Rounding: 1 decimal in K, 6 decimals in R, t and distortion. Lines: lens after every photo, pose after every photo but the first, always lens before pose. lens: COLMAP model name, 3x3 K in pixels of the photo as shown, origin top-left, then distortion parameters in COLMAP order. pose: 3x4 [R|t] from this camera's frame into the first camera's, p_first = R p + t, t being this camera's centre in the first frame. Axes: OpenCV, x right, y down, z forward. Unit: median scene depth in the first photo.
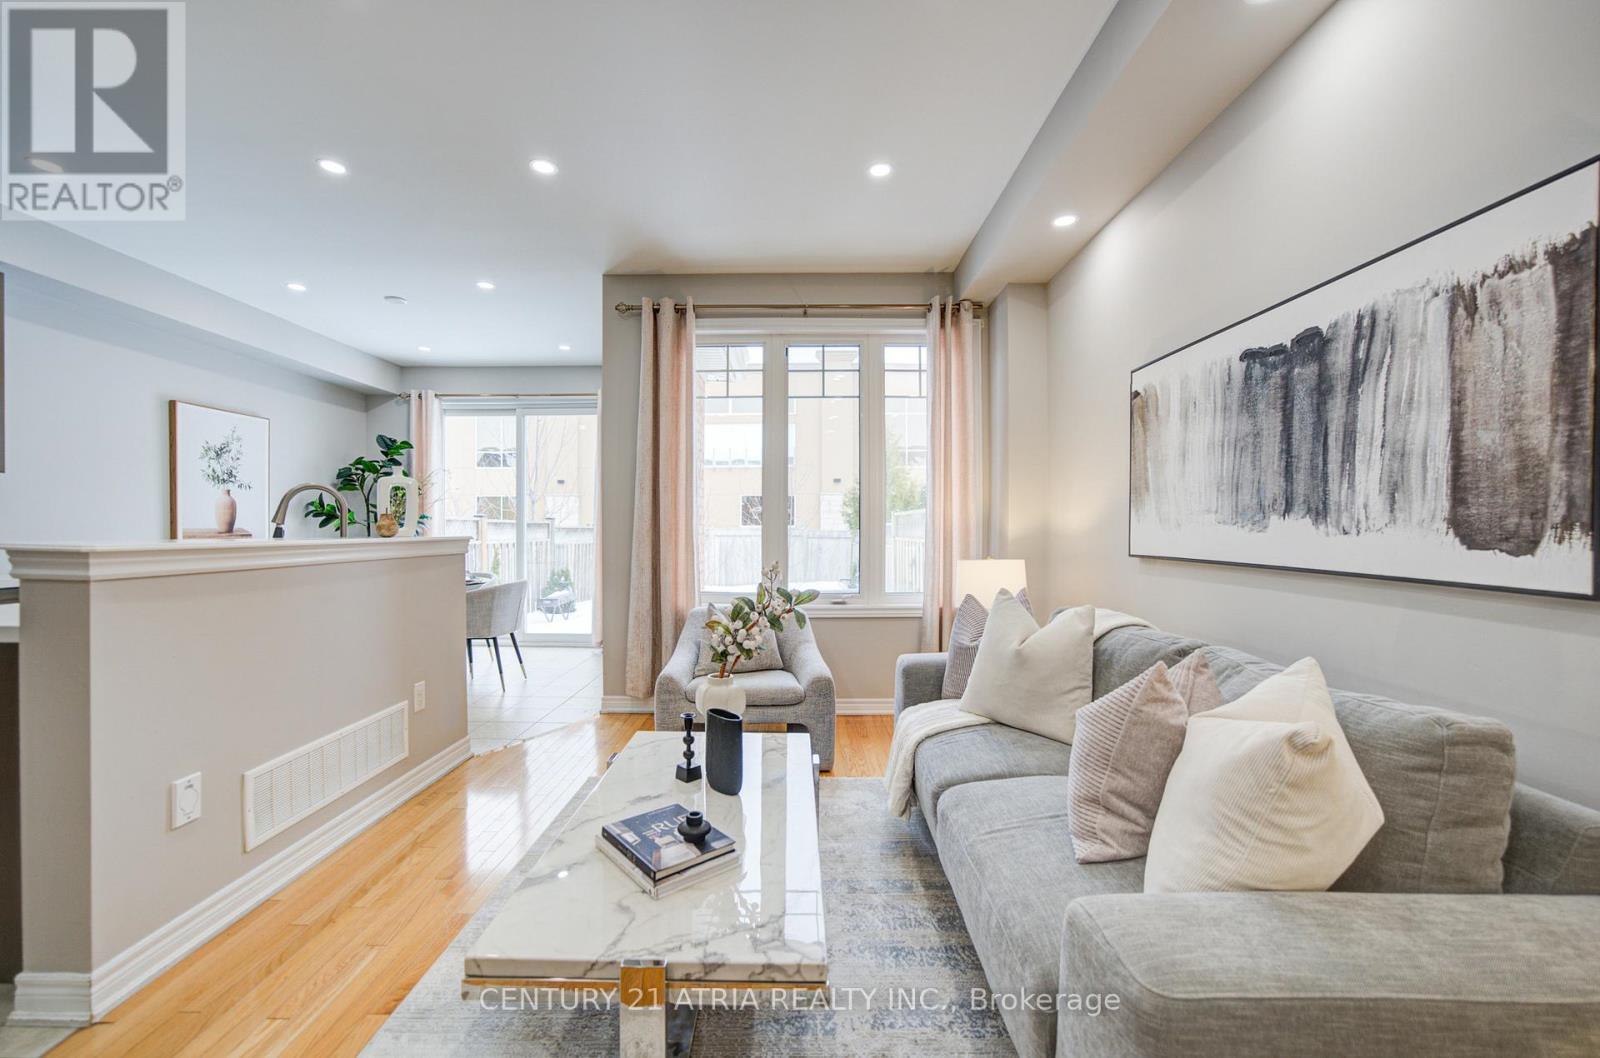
lens RADIAL K [[625.9, 0, 787.9], [0, 625.9, 533.6], [0, 0, 1]] dist [-0.003737, 0.001503]
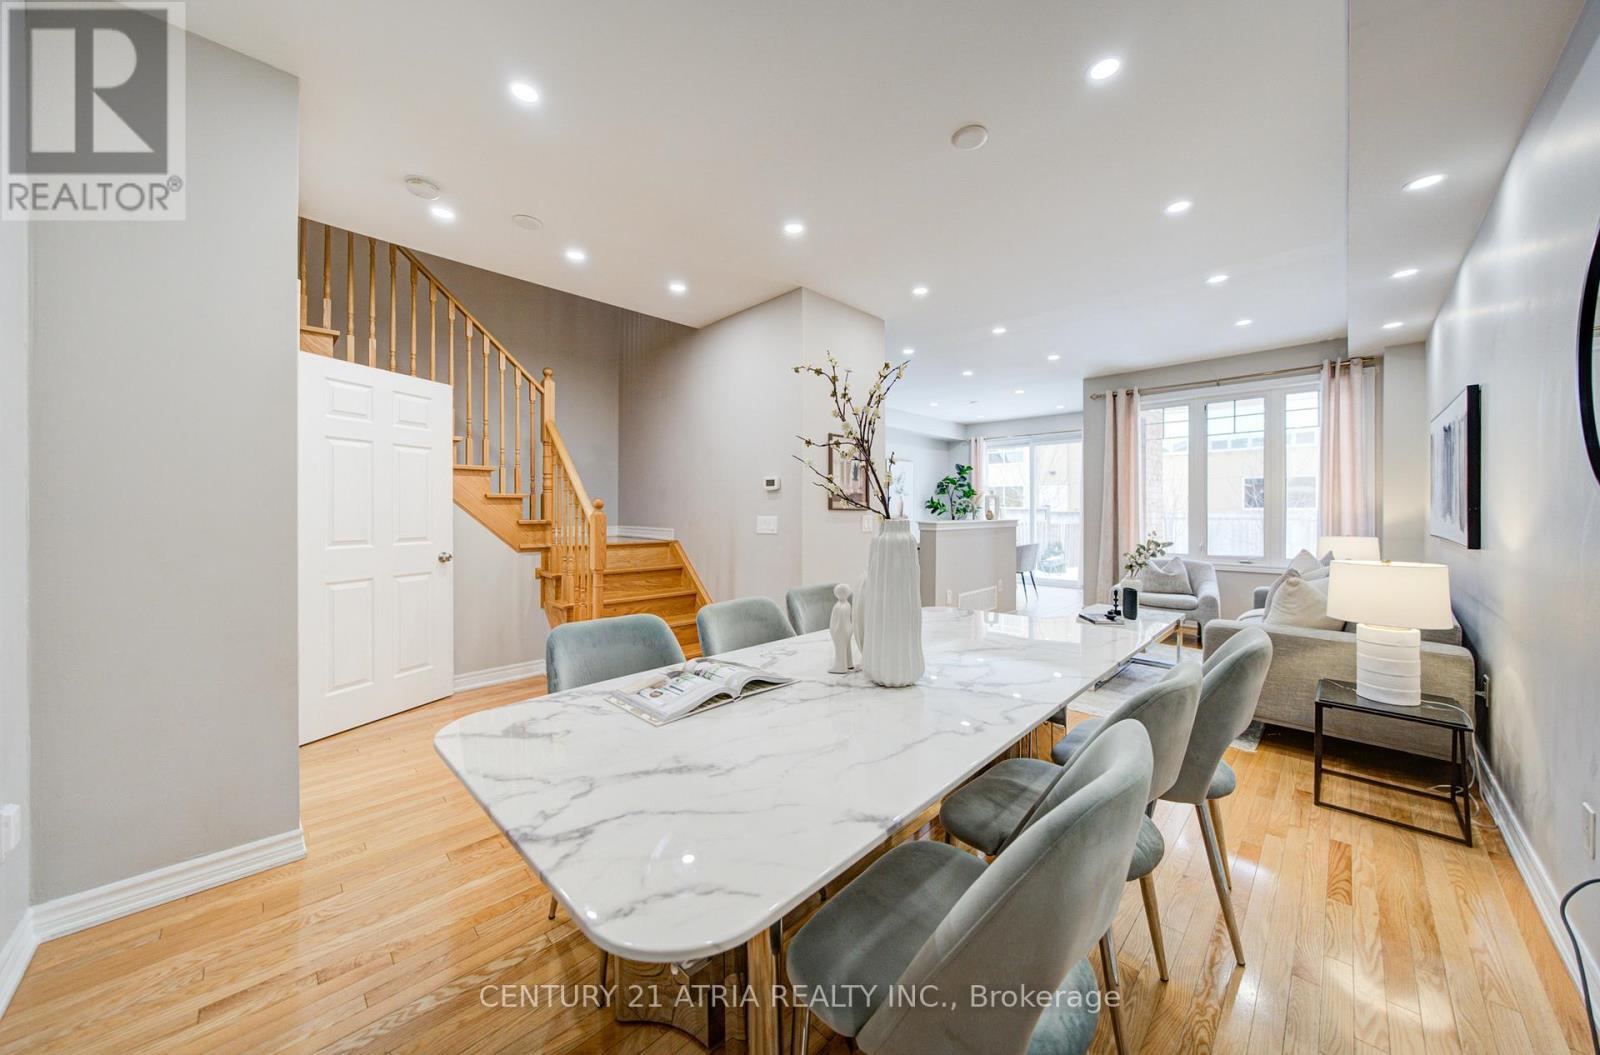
lens RADIAL K [[544.6, 0, 798.2], [0, 544.6, 508.5], [0, 0, 1]] dist [-0.004915, 0.000323]
pose [[0.708593, -0.003457, -0.705609, 0.368766], [-0.005367, 0.999933, -0.010289, -0.011028], [0.705597, 0.011077, 0.708527, -1.122569]]
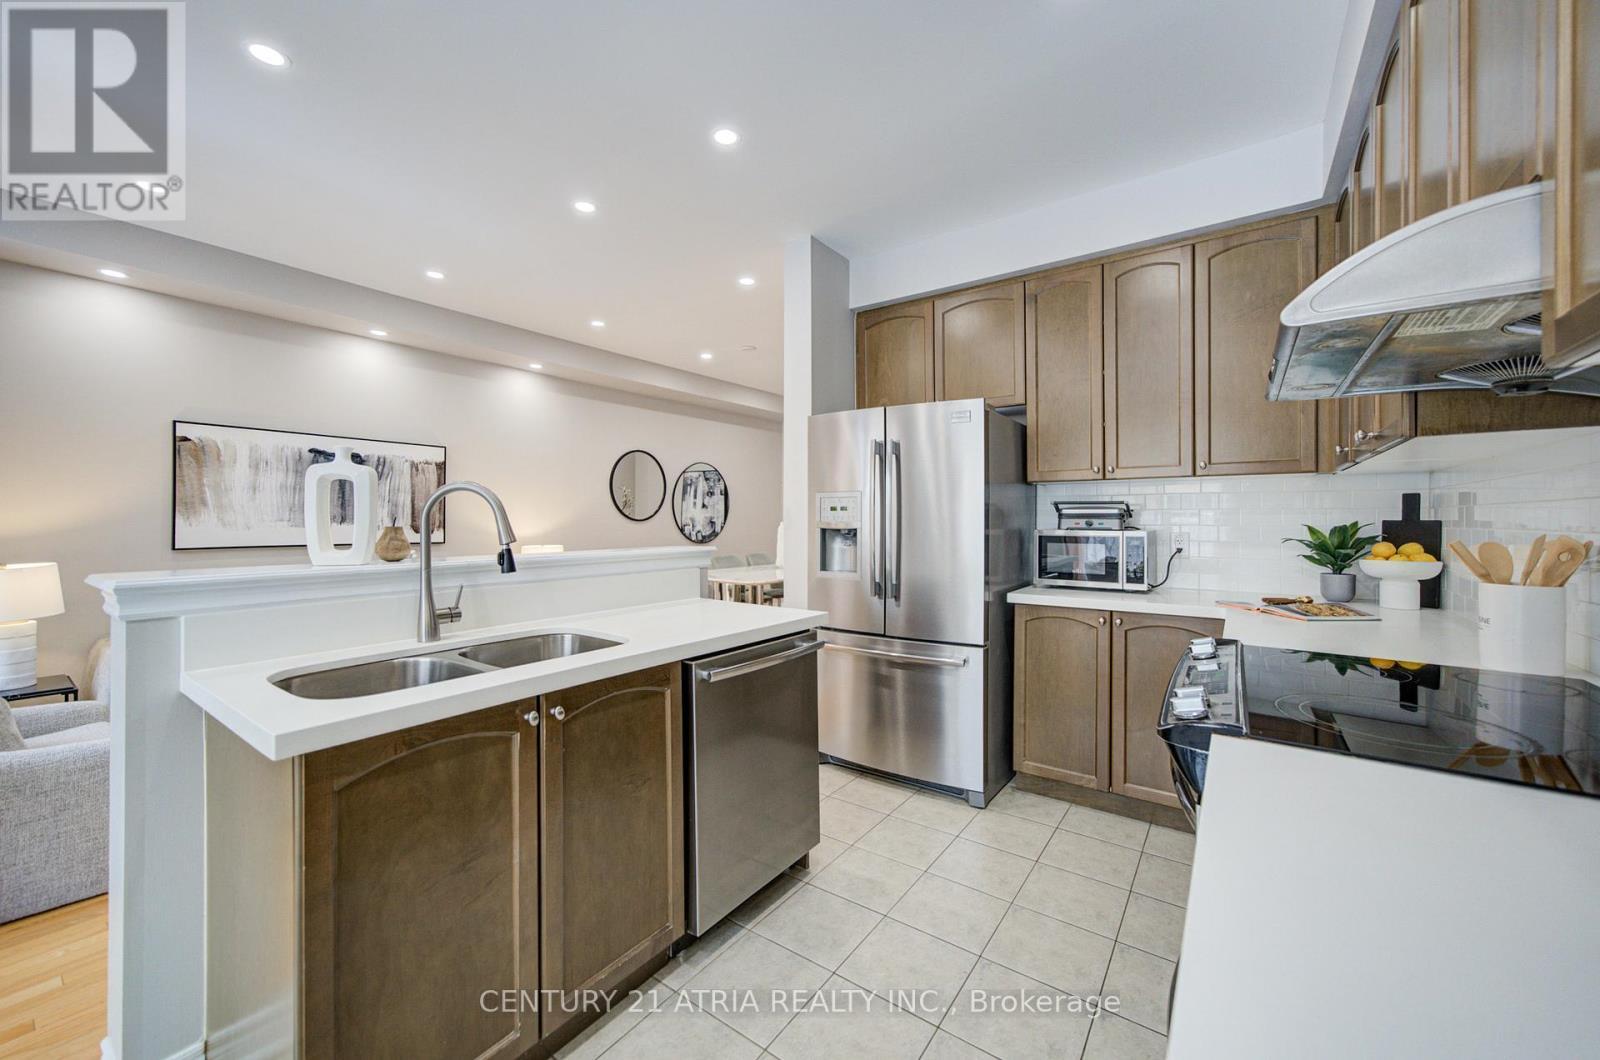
lens RADIAL K [[618.4, 0, 786.8], [0, 618.4, 524.8], [0, 0, 1]] dist [0.010255, 0.000886]
pose [[-0.814256, -0.011561, 0.580391, -1.402495], [-0.000181, 0.999807, 0.019661, -0.048211], [-0.580506, 0.015904, -0.814100, 1.337595]]
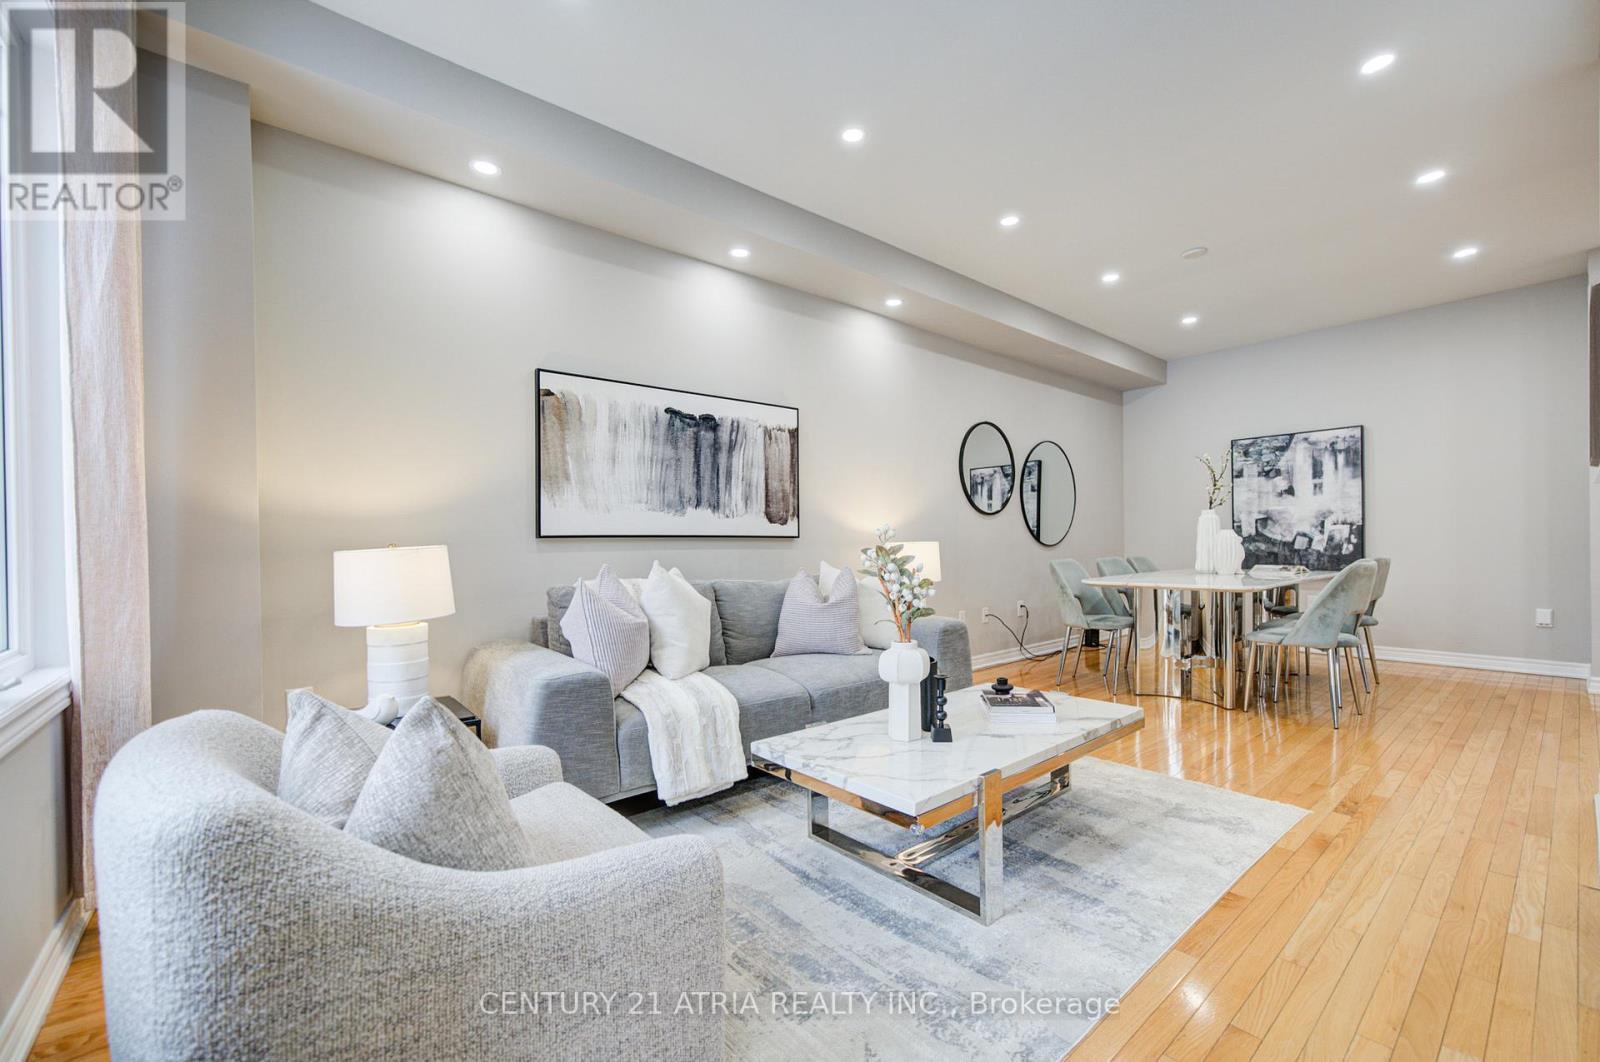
lens RADIAL K [[655.2, 0, 783.0], [0, 655.2, 554.2], [0, 0, 1]] dist [-0.015164, 0.003720]
pose [[-0.641807, -0.005997, 0.766843, -0.595768], [0.019027, 0.999537, 0.023741, 0.047173], [-0.766630, 0.029827, -0.641396, 1.397011]]
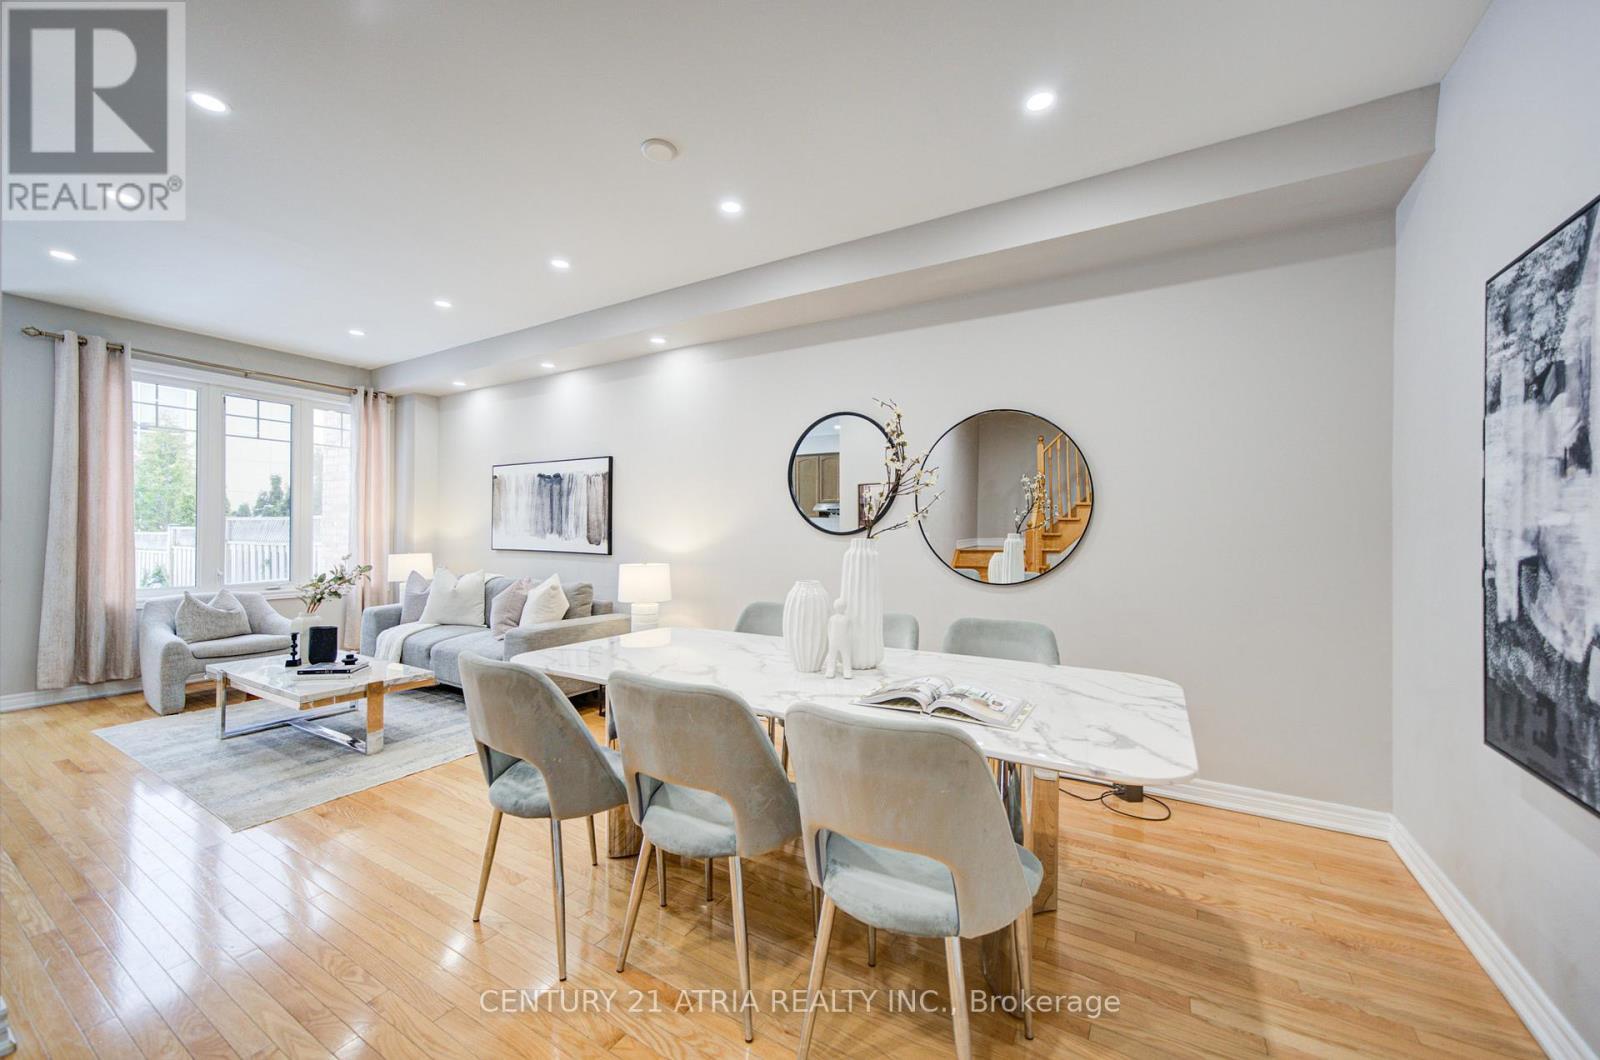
lens RADIAL K [[618.4, 0, 783.9], [0, 618.4, 540.6], [0, 0, 1]] dist [0.010255, 0.000886]
pose [[0.521156, -0.005826, 0.853441, -0.764231], [-0.000163, 0.999976, 0.006926, -0.011085], [-0.853461, -0.003749, 0.521143, -0.992312]]
